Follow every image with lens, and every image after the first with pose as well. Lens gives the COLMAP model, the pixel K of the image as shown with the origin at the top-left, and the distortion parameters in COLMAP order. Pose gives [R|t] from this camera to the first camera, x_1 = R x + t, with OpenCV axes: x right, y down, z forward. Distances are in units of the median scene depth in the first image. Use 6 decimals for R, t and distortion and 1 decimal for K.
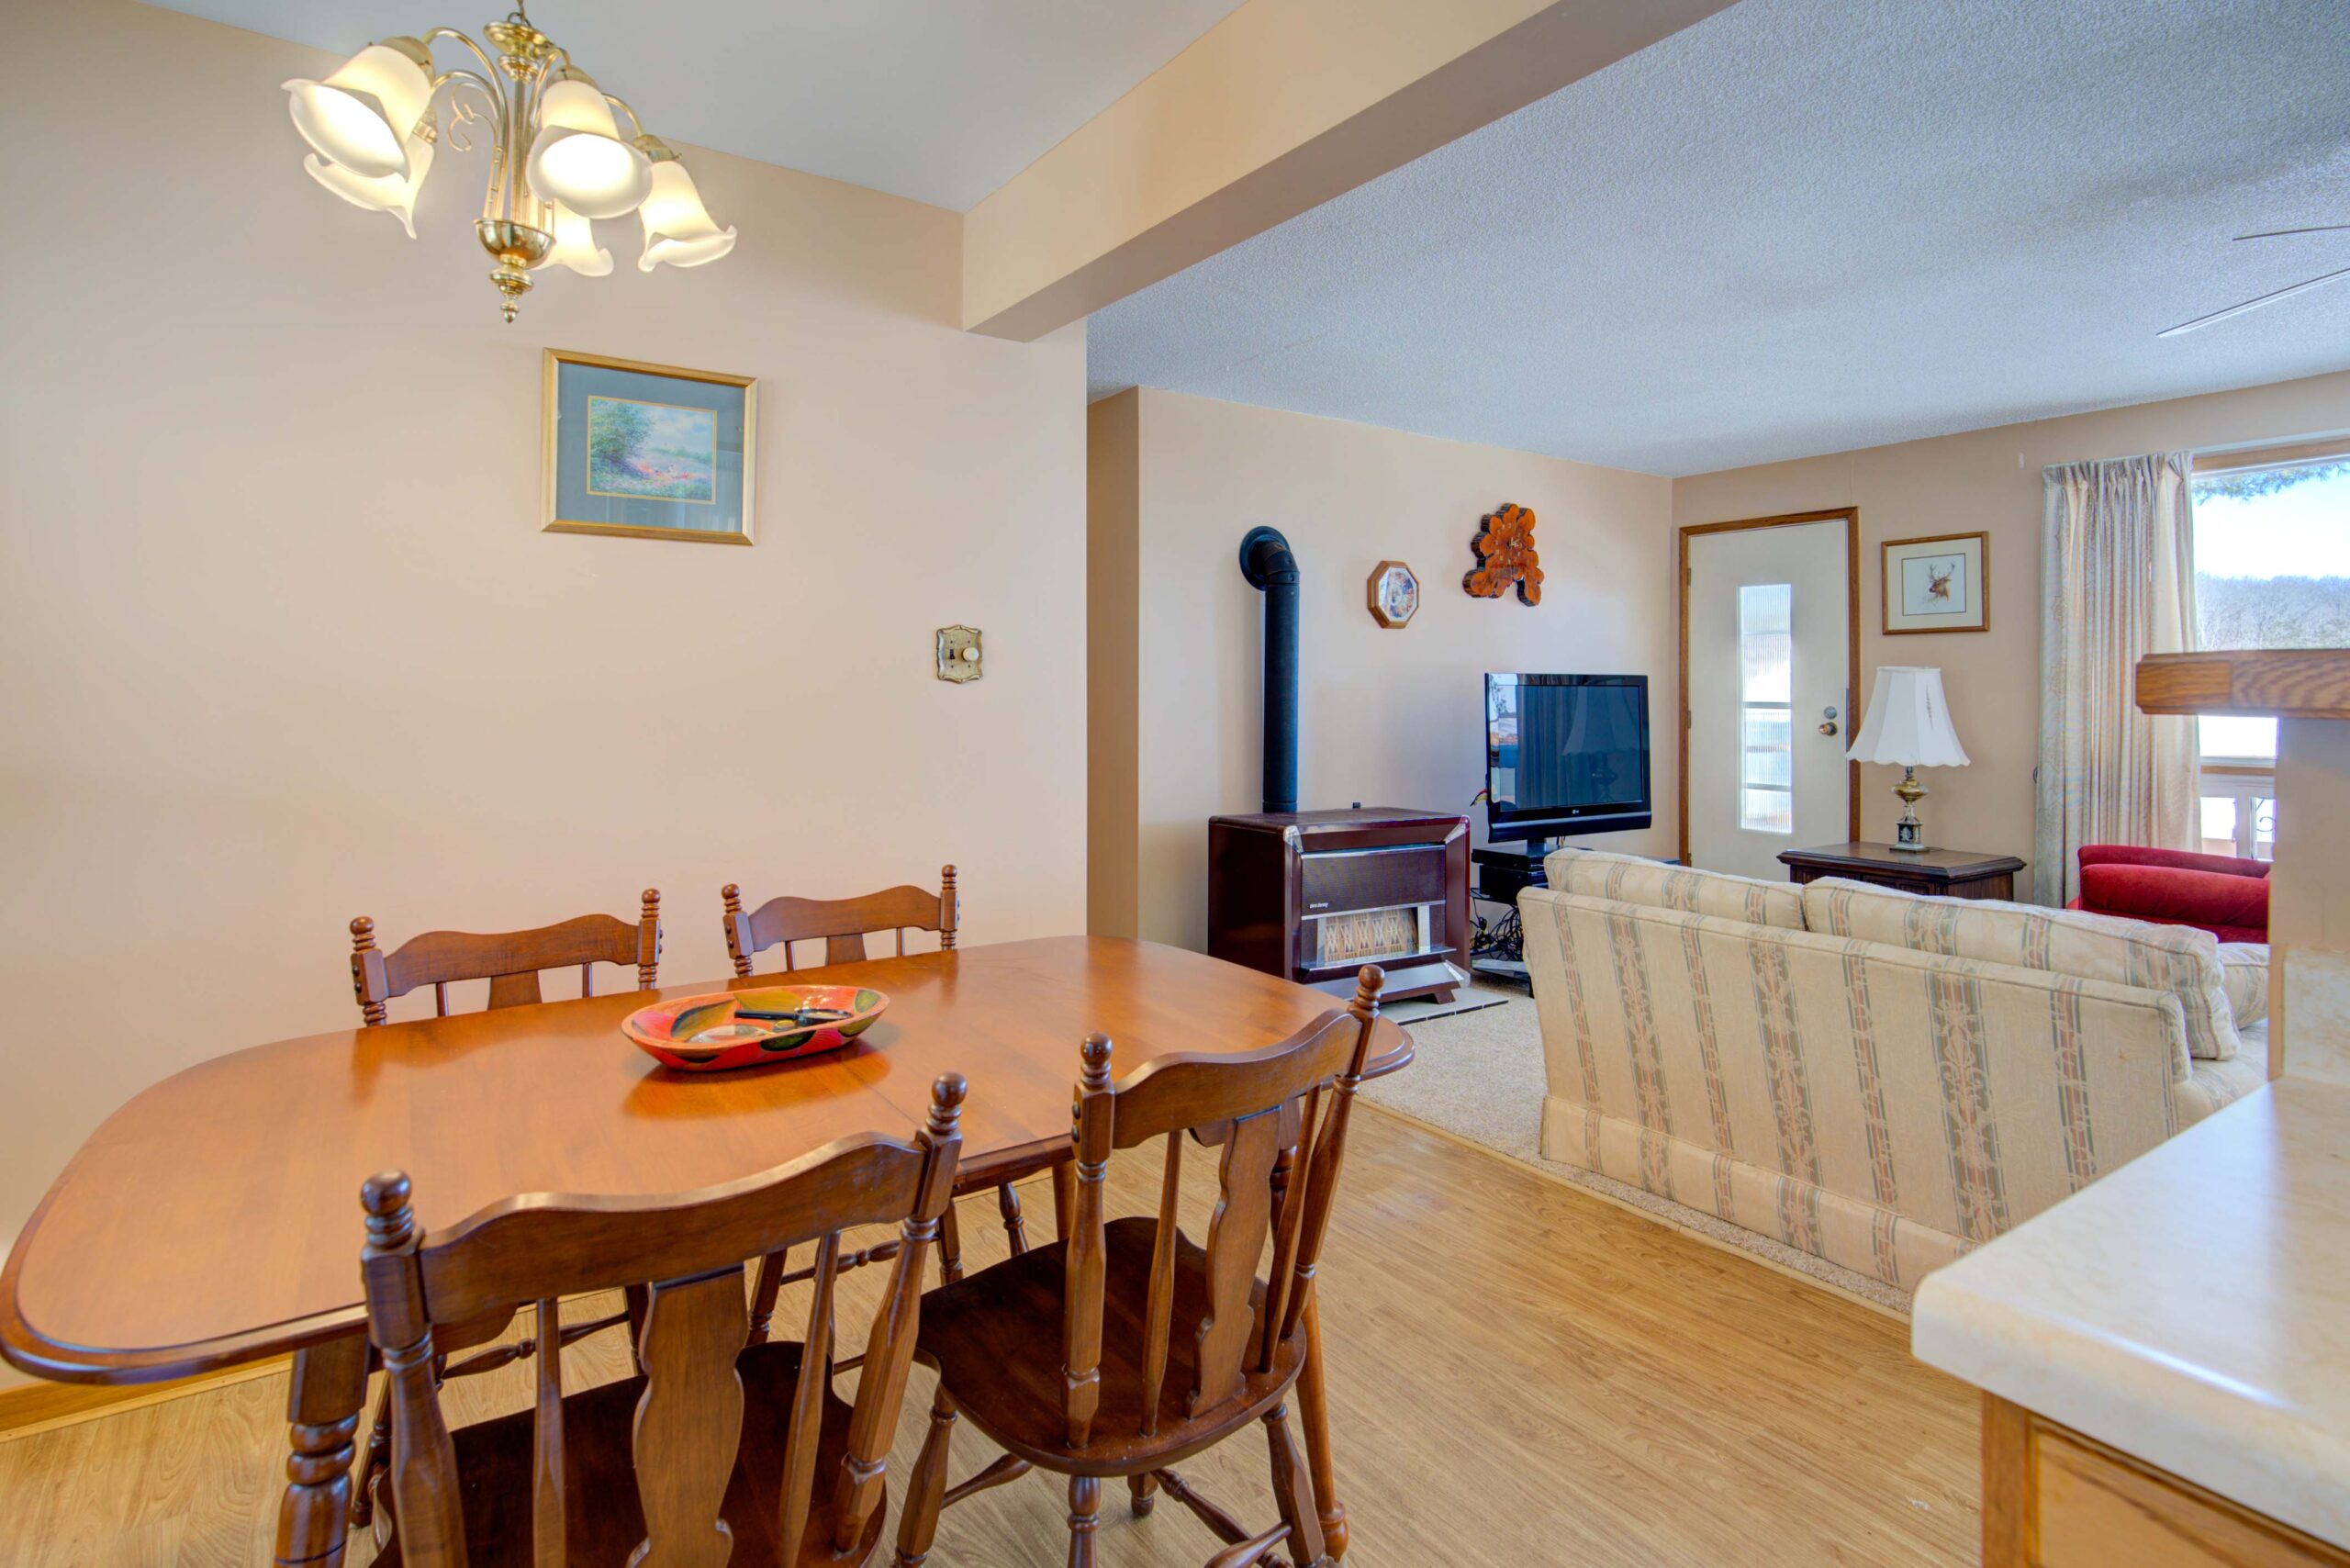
lens RADIAL K [[1157.0, 0, 1181.2], [0, 1157.0, 672.4], [0, 0, 1]] dist [0.001889, 0.000274]
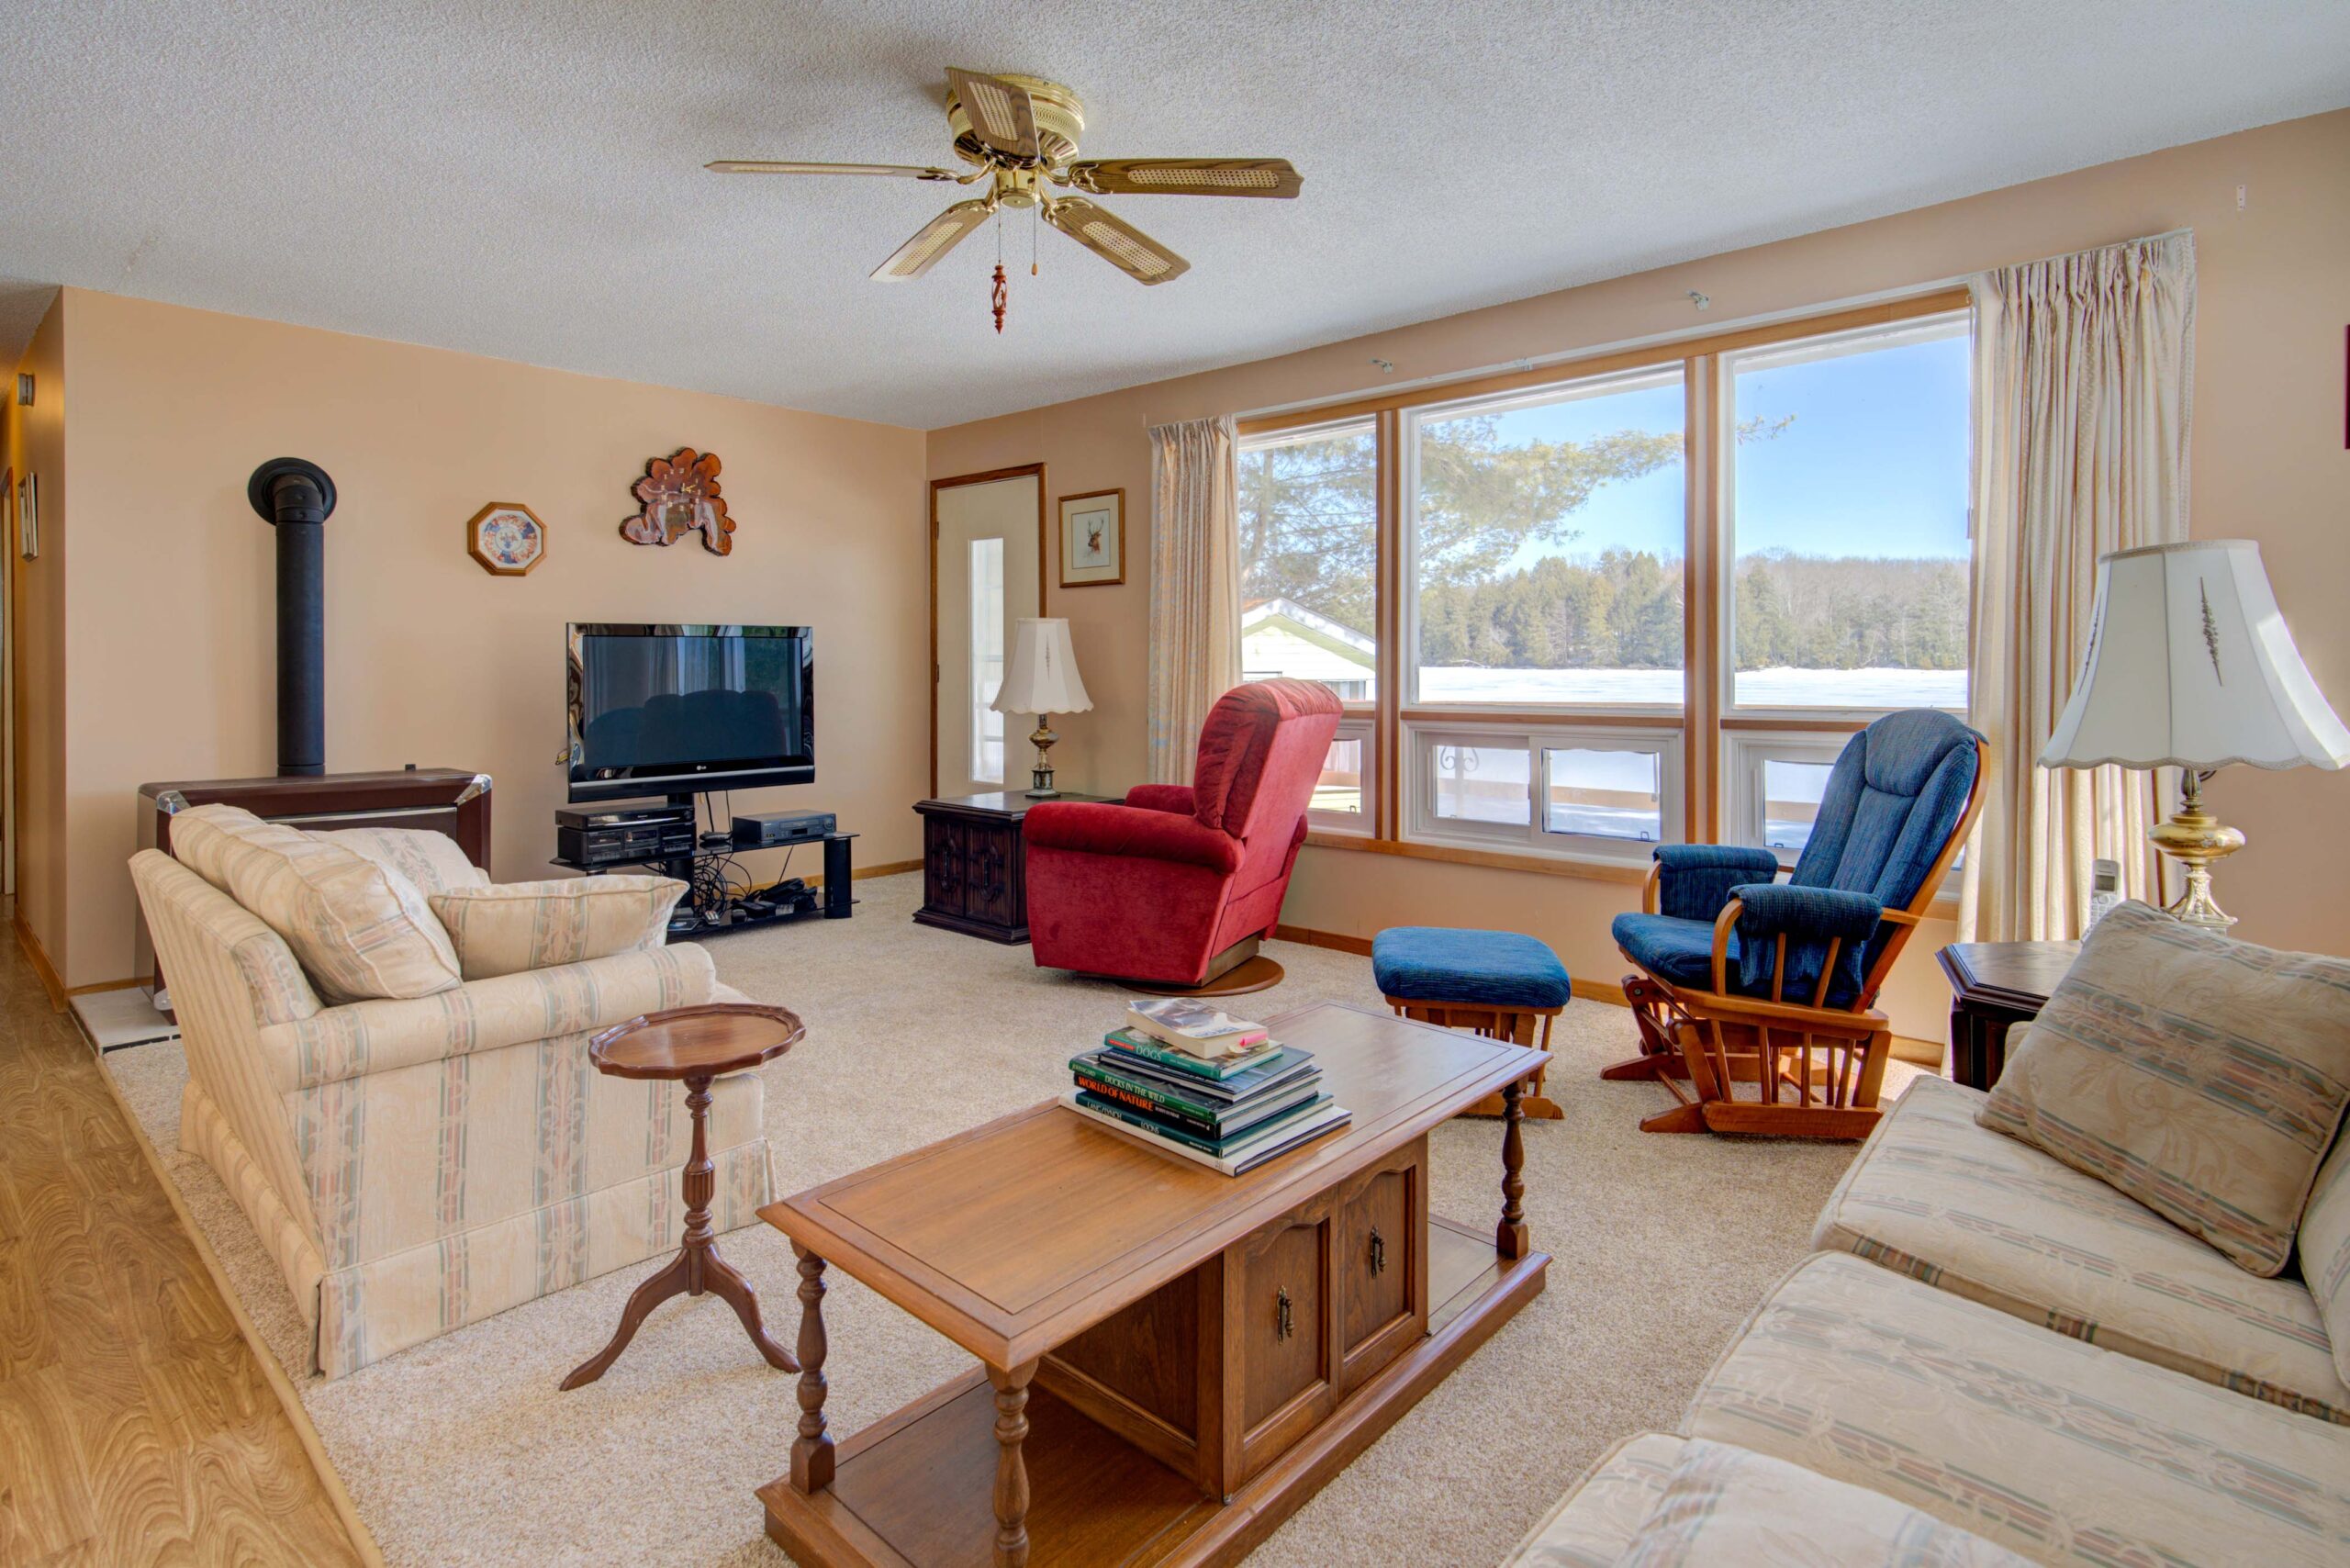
lens RADIAL K [[1150.7, 0, 1164.3], [0, 1150.7, 667.4], [0, 0, 1]] dist [-0.027416, 0.008240]
pose [[0.972322, -0.007522, 0.233523, 0.473478], [0.001181, 0.999627, 0.027284, 0.010728], [-0.233641, -0.026253, 0.971968, -0.015726]]
